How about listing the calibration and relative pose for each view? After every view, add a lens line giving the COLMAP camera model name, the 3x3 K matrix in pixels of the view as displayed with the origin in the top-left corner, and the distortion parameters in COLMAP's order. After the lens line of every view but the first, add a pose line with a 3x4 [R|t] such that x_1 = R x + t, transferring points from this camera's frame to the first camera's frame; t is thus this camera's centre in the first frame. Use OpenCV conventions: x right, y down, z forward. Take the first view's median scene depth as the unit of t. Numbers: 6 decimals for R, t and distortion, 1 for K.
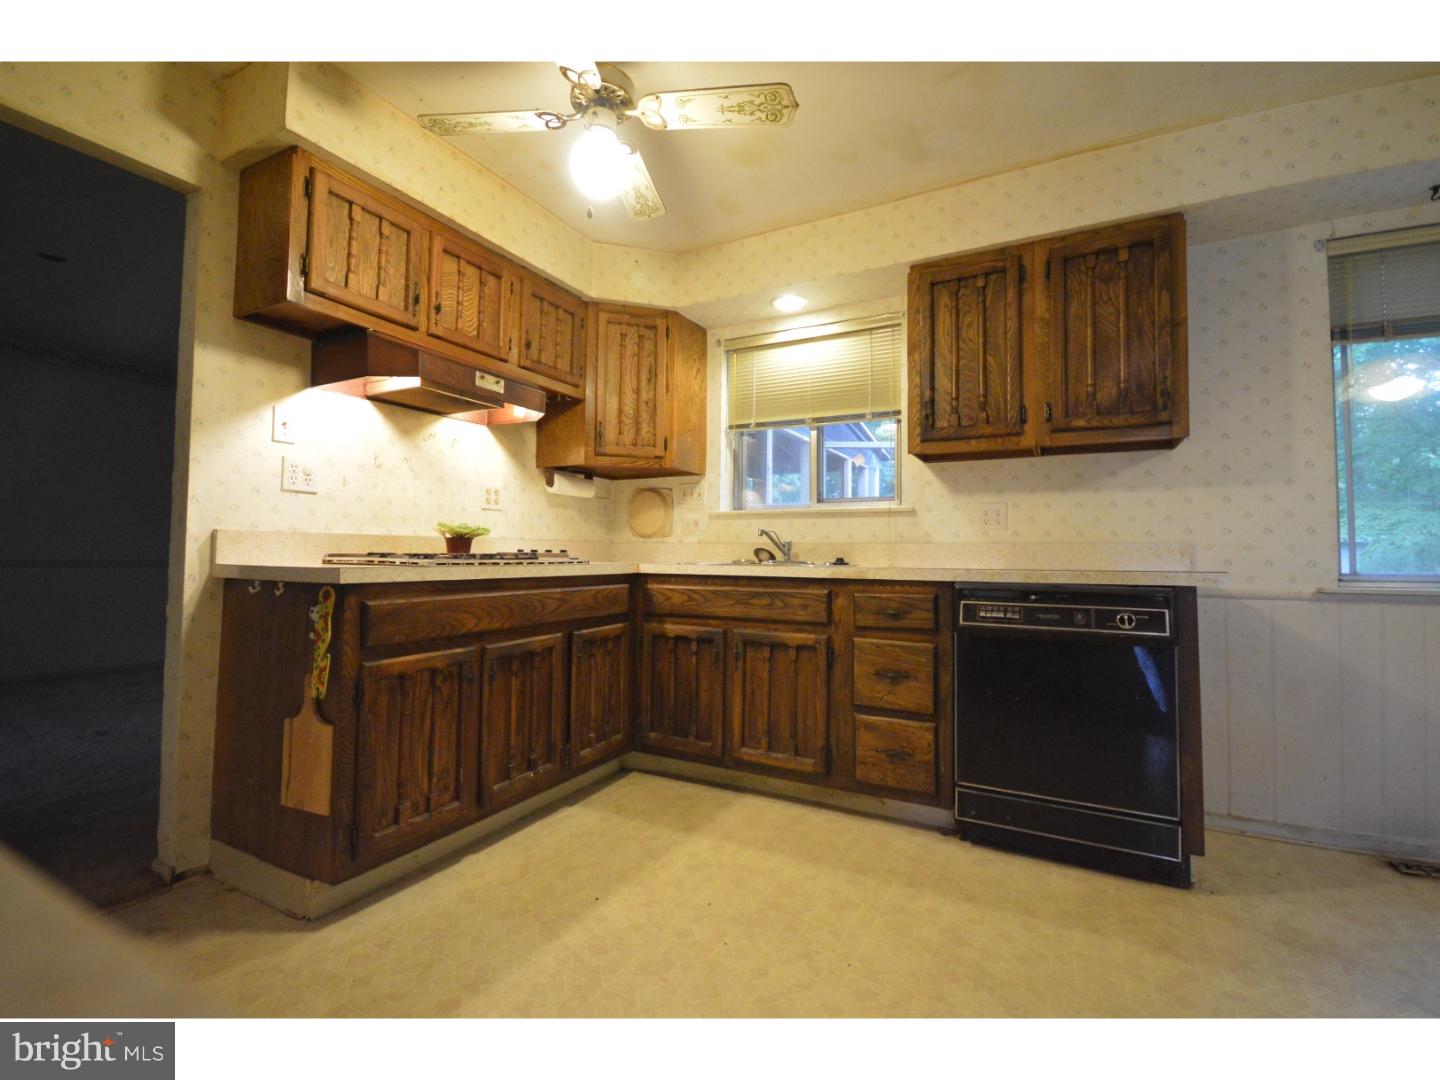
lens RADIAL K [[639.8, 0, 721.4], [0, 639.8, 534.6], [0, 0, 1]] dist [-0.013895, -0.001124]
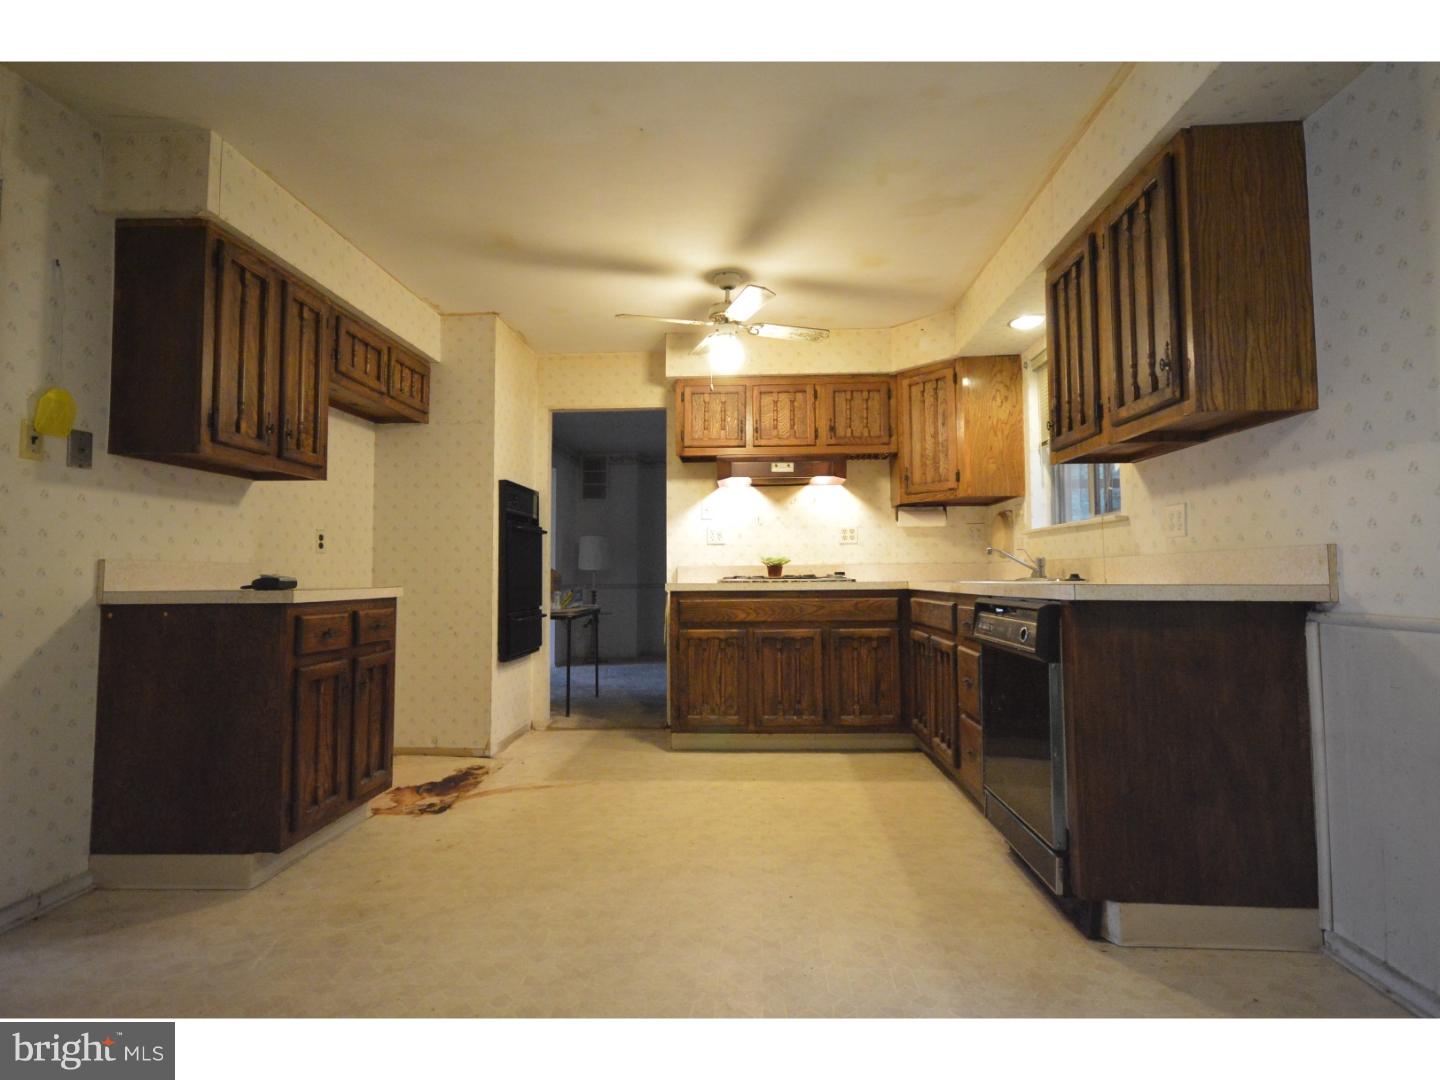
lens RADIAL K [[745.9, 0, 722.7], [0, 745.9, 537.4], [0, 0, 1]] dist [-0.003182, 0.000171]
pose [[0.421171, -0.061177, -0.904916, 1.153196], [0.042033, 0.997967, -0.047904, 0.016091], [0.906007, -0.017860, 0.422886, 0.072473]]
